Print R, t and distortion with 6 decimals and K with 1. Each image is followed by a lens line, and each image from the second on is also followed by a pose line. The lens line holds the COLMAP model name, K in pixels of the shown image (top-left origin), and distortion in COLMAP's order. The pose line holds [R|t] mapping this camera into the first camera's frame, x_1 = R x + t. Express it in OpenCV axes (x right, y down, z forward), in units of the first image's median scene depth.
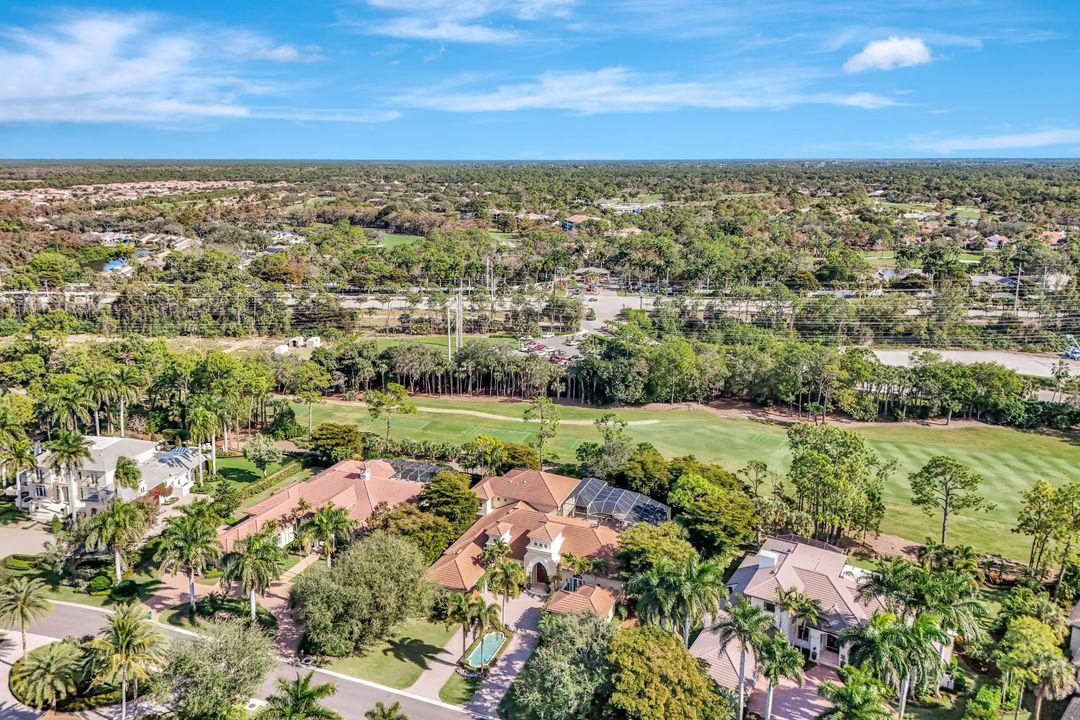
lens RADIAL K [[795.9, 0, 547.8], [0, 795.9, 353.6], [0, 0, 1]] dist [0.053642, -0.008883]
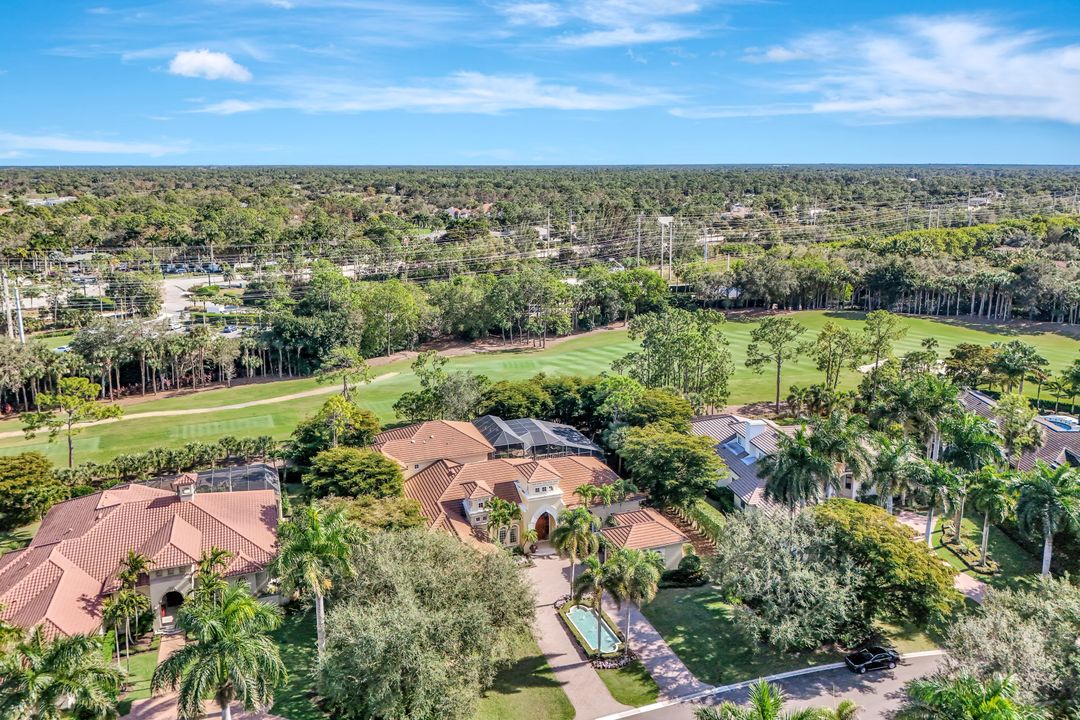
lens RADIAL K [[795.9, 0, 529.2], [0, 795.9, 319.4], [0, 0, 1]] dist [0.053642, -0.008883]
pose [[0.750244, -0.141450, 0.645853, -0.544367], [0.174365, 0.984594, 0.013091, 0.075769], [-0.637755, 0.102793, 0.763350, 0.457514]]
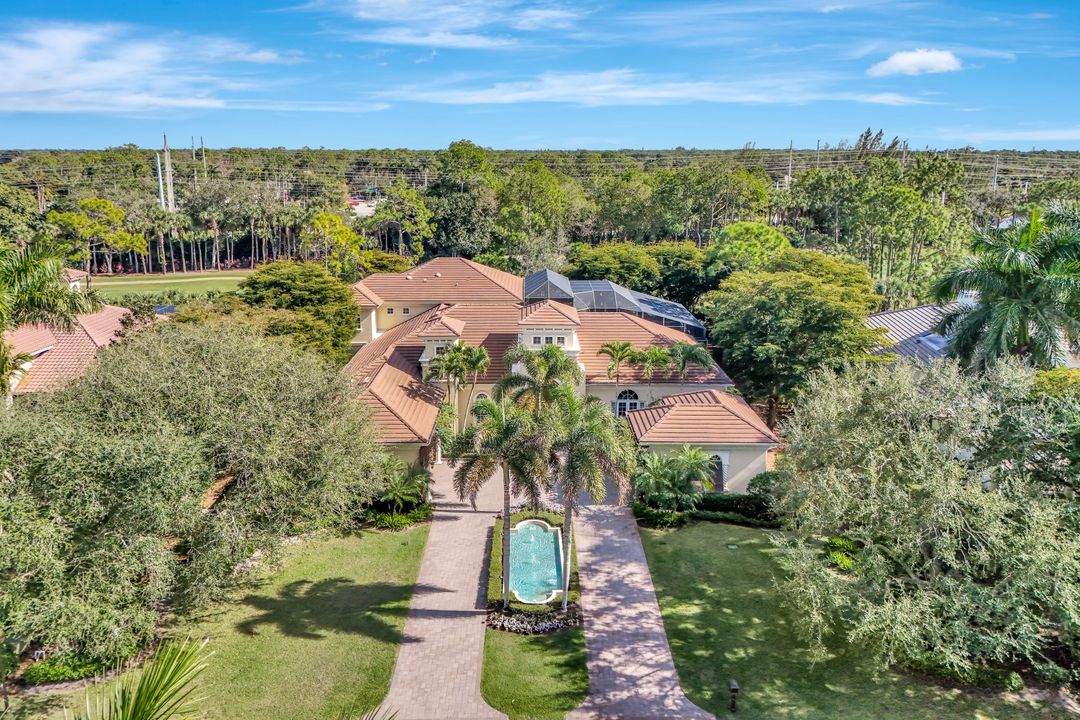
lens RADIAL K [[795.9, 0, 545.9], [0, 795.9, 304.1], [0, 0, 1]] dist [0.053642, -0.008883]
pose [[0.922020, -0.073194, 0.380159, -0.205659], [0.095262, 0.994667, -0.039536, 0.263680], [-0.375238, 0.072667, 0.924076, 0.638700]]
